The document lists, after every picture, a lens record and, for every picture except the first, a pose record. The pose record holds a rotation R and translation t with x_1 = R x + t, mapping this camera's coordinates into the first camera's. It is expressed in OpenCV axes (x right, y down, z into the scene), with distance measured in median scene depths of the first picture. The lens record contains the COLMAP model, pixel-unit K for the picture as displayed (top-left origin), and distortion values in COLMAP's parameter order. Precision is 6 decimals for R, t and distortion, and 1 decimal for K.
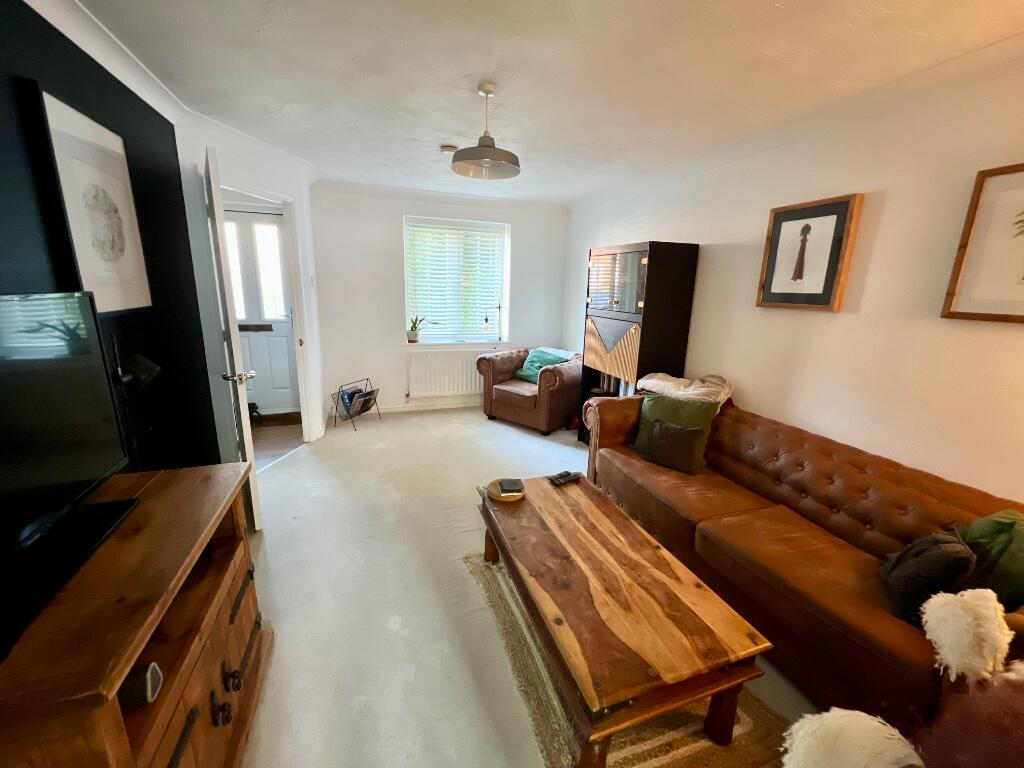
lens RADIAL K [[410.9, 0, 514.5], [0, 410.9, 382.4], [0, 0, 1]] dist [-0.002029, -0.000193]
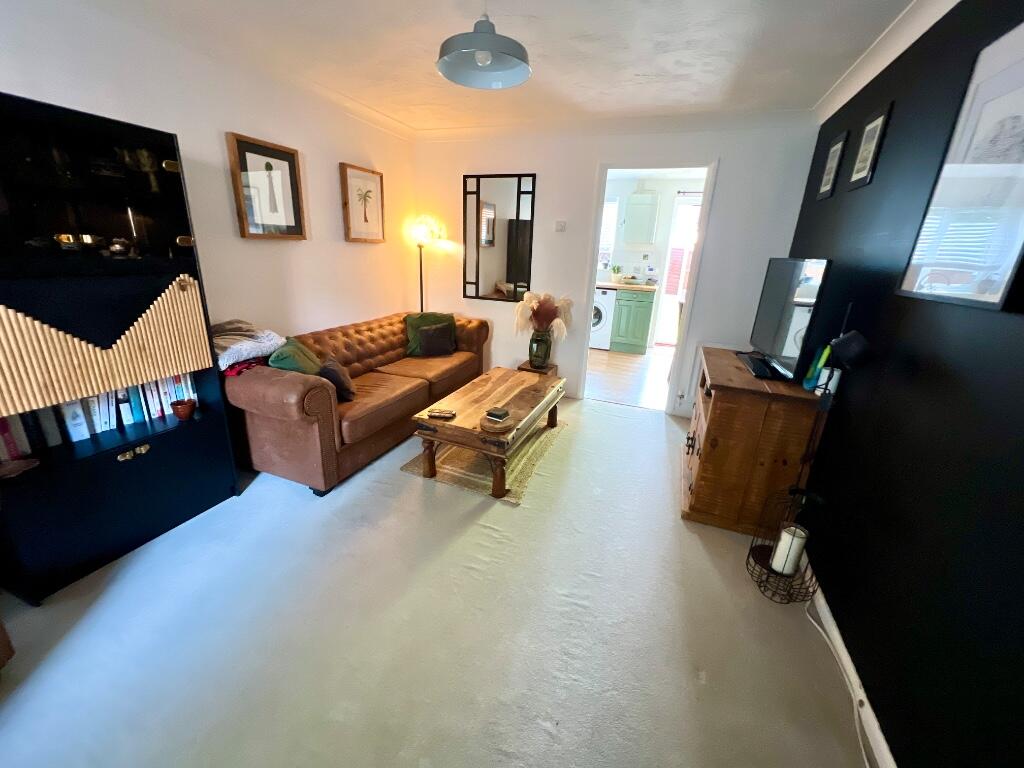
lens RADIAL K [[410.9, 0, 511.1], [0, 410.9, 382.8], [0, 0, 1]] dist [-0.002029, -0.000193]
pose [[-0.759784, -0.257183, 0.597148, -0.773603], [0.087809, 0.869437, 0.486178, -0.414665], [-0.644219, 0.421825, -0.638002, 1.859249]]
